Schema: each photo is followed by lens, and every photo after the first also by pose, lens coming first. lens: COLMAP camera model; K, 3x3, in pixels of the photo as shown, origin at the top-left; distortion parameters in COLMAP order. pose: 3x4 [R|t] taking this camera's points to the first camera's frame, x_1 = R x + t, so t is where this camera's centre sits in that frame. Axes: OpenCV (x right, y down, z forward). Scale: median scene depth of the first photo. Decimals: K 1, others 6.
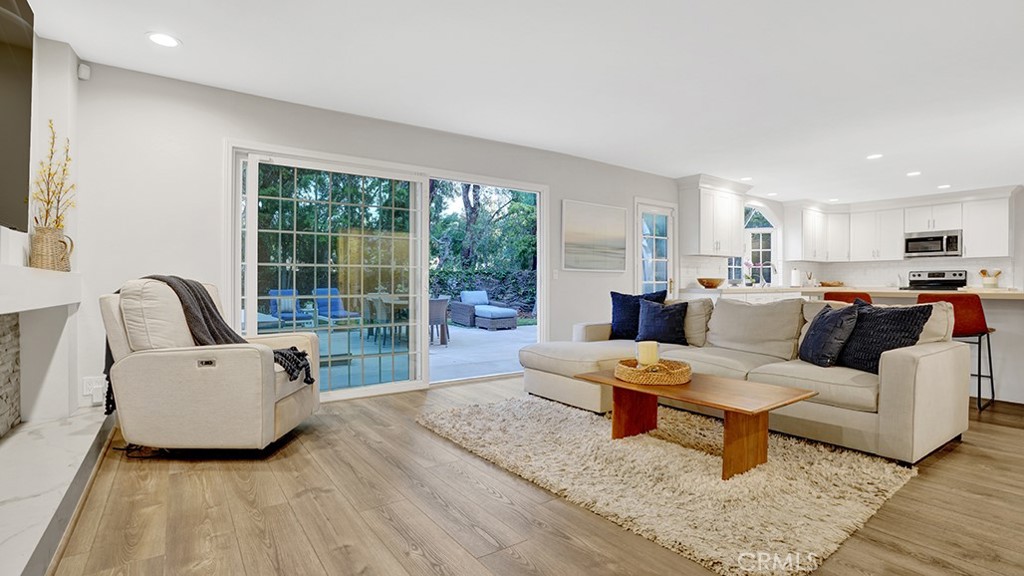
lens RADIAL K [[478.9, 0, 511.2], [0, 478.9, 286.3], [0, 0, 1]] dist [-0.068184, 0.026185]
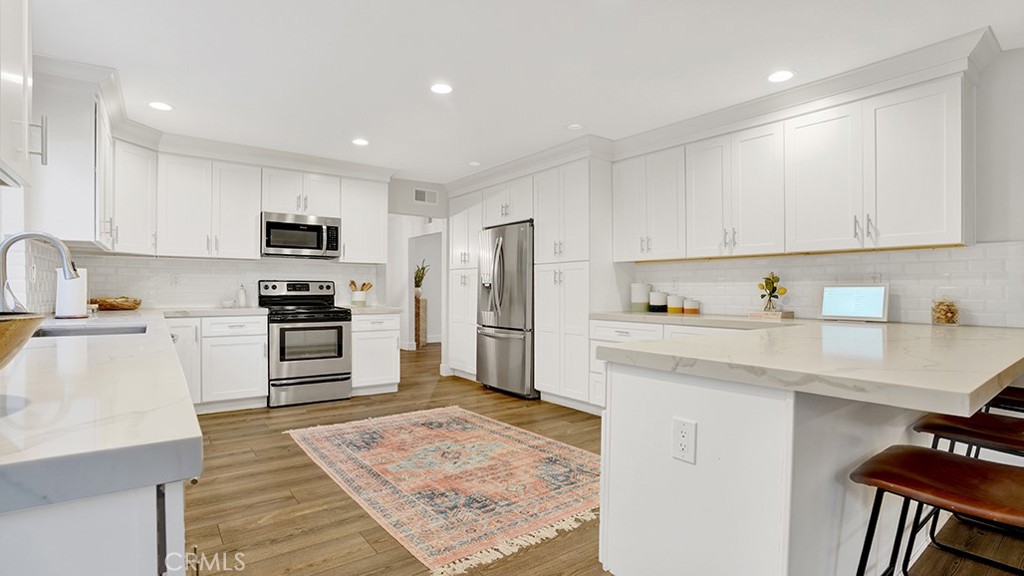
lens RADIAL K [[478.9, 0, 510.6], [0, 478.9, 291.7], [0, 0, 1]] dist [-0.068184, 0.026185]
pose [[-0.027541, -0.002391, 0.999618, 0.283613], [0.000735, 0.999997, 0.002412, -0.019759], [-0.999620, 0.000801, -0.027540, 0.740005]]
